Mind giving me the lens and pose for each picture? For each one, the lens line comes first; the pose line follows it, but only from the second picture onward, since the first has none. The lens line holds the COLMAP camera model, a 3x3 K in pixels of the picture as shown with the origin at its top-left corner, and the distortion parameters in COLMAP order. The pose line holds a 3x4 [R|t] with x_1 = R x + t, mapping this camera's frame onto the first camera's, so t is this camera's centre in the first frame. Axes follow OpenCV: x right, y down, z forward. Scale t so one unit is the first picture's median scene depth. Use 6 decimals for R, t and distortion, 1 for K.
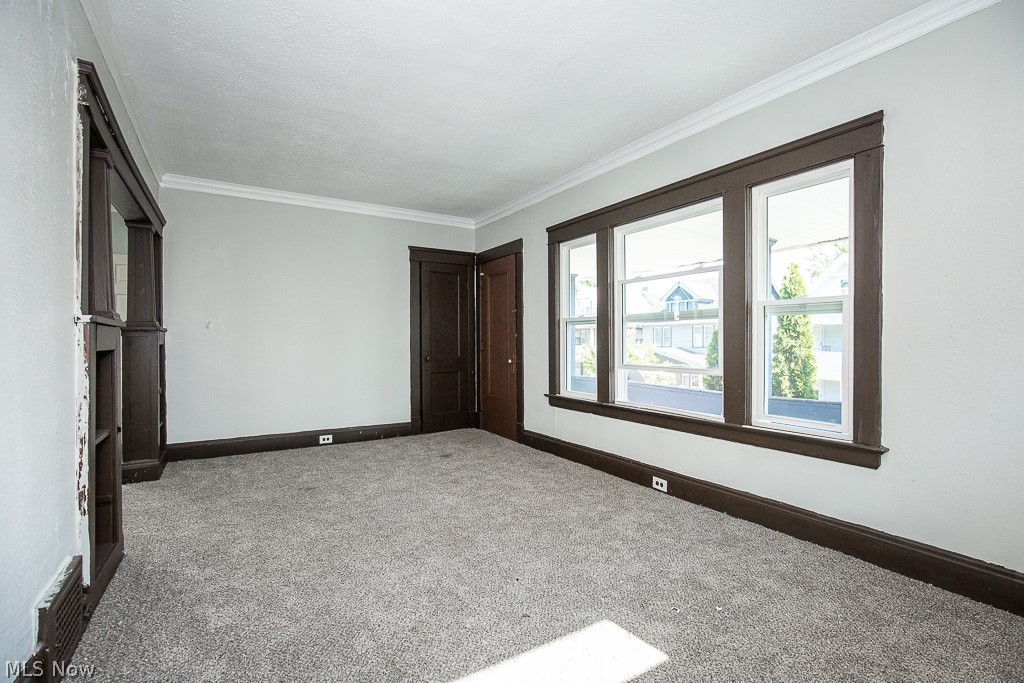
lens RADIAL K [[471.7, 0, 529.8], [0, 471.7, 340.9], [0, 0, 1]] dist [-0.000563, 0.000457]
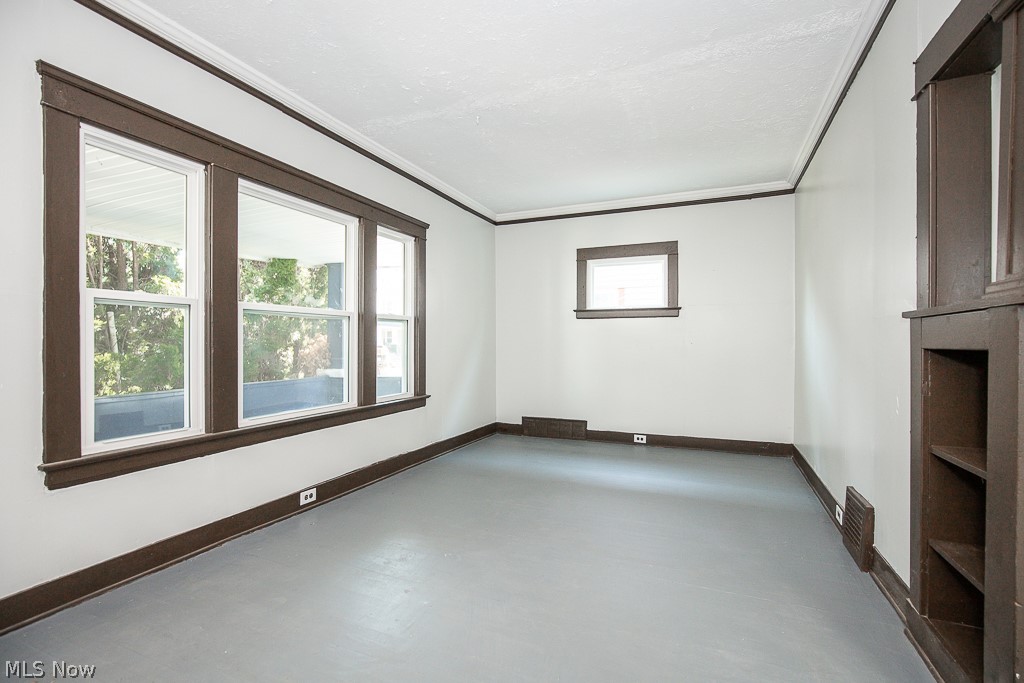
lens RADIAL K [[471.7, 0, 529.8], [0, 471.7, 340.9], [0, 0, 1]] dist [-0.000563, 0.000457]
pose [[-0.578688, 0.005254, 0.815532, -0.763745], [0.002737, 0.999986, -0.004501, 0.010034], [-0.815545, -0.000373, -0.578694, 1.247266]]
